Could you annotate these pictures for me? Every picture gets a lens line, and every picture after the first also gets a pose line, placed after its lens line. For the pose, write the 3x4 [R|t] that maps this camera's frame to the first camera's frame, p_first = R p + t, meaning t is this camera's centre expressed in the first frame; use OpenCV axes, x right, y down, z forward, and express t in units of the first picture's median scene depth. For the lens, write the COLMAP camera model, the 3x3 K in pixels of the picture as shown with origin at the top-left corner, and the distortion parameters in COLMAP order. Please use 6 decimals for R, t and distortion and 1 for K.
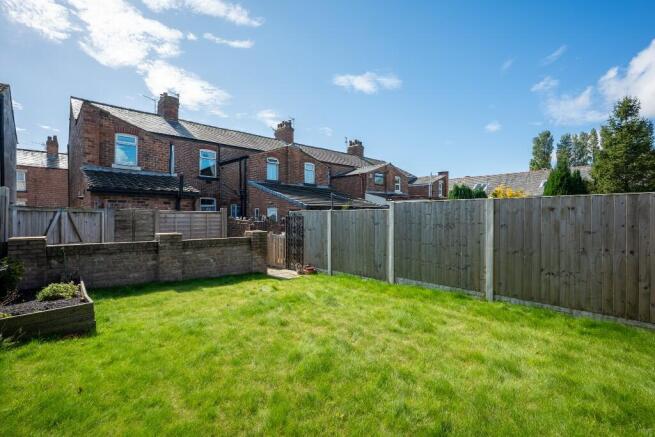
lens RADIAL K [[306.7, 0, 329.7], [0, 306.7, 215.5], [0, 0, 1]] dist [-0.003106, -0.000866]
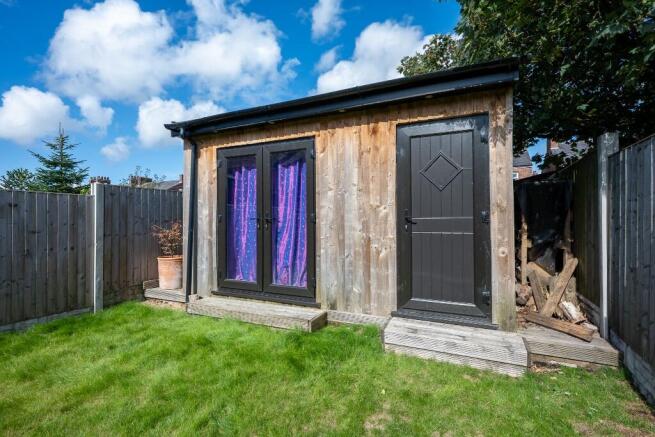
lens RADIAL K [[321.3, 0, 328.1], [0, 321.3, 220.3], [0, 0, 1]] dist [0.001218, 0.000068]
pose [[-0.343244, -0.002570, 0.939243, -0.355461], [-0.005159, 0.999986, 0.000851, 0.013144], [-0.939232, -0.004553, -0.343253, 0.479229]]
